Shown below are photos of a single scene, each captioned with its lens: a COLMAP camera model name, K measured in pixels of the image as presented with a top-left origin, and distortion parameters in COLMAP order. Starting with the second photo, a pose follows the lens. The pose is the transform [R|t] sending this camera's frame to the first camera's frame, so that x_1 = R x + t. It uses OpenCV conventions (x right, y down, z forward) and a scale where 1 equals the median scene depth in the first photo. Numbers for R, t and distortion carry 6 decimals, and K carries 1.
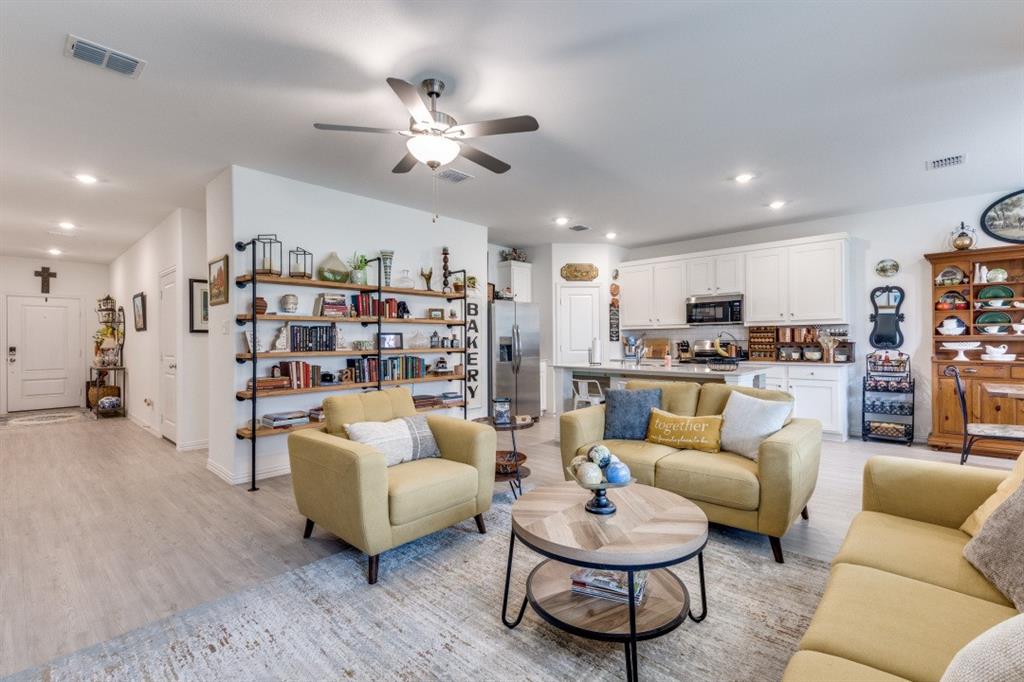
lens RADIAL K [[461.4, 0, 525.0], [0, 461.4, 338.1], [0, 0, 1]] dist [0.008866, -0.002351]
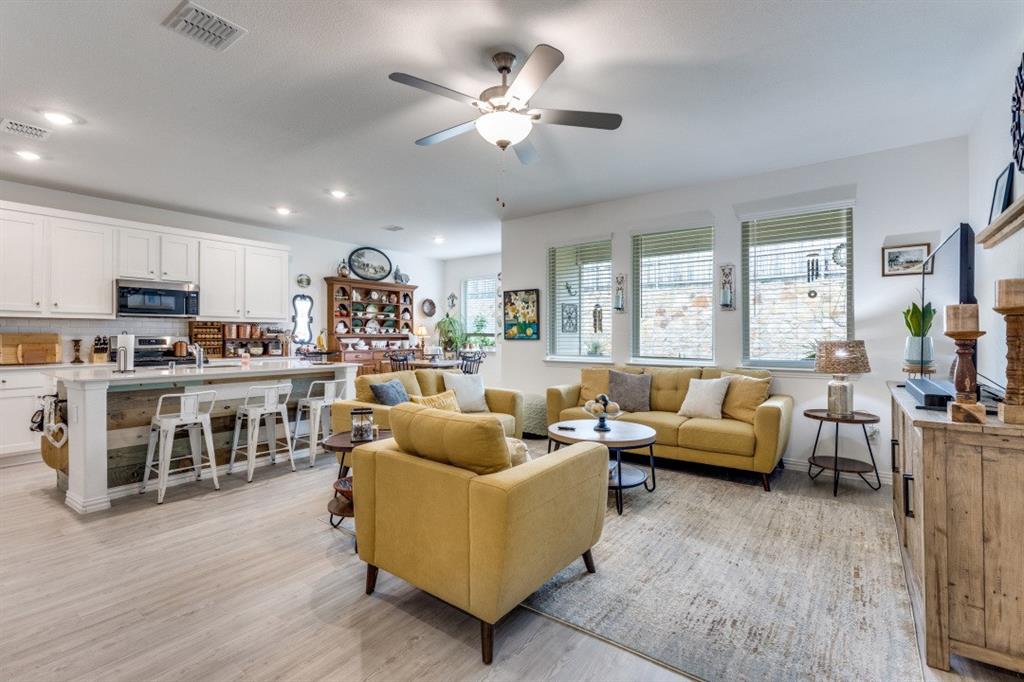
lens RADIAL K [[461.4, 0, 520.9], [0, 461.4, 333.2], [0, 0, 1]] dist [0.008866, -0.002351]
pose [[-0.110431, 0.011423, 0.993818, -0.552287], [-0.005945, 0.999908, -0.012153, 0.006314], [-0.993866, -0.007250, -0.110353, 0.527443]]
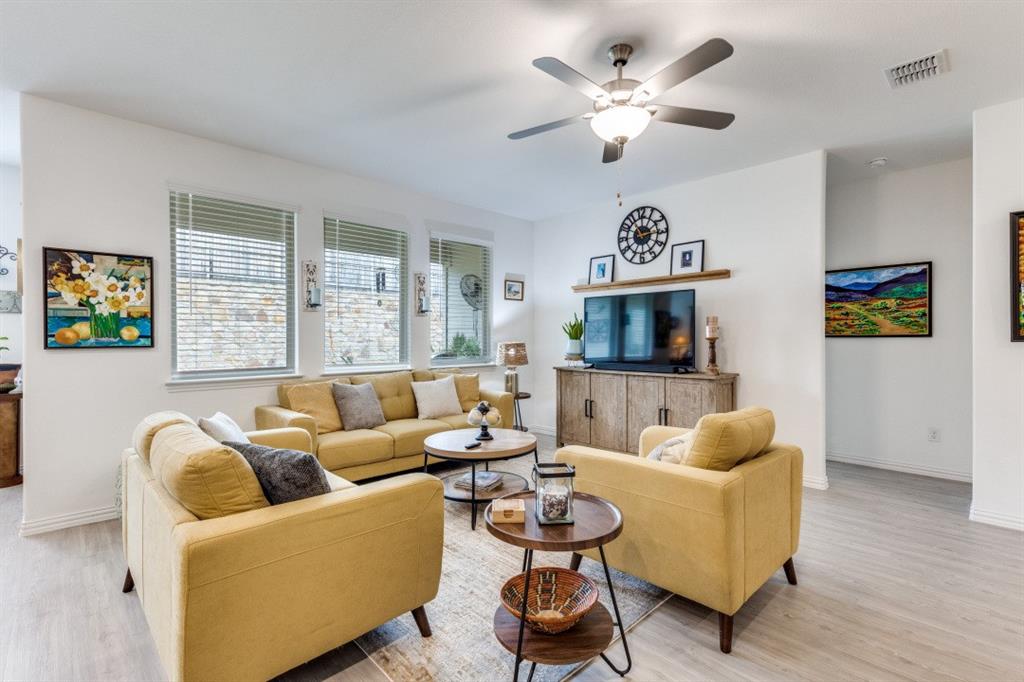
lens RADIAL K [[471.6, 0, 517.4], [0, 471.6, 342.6], [0, 0, 1]] dist [0.014366, 0.000059]
pose [[-0.998324, 0.007544, 0.057374, -0.024779], [0.007716, 0.999966, 0.002778, 0.003597], [-0.057351, 0.003216, -0.998349, 0.948084]]
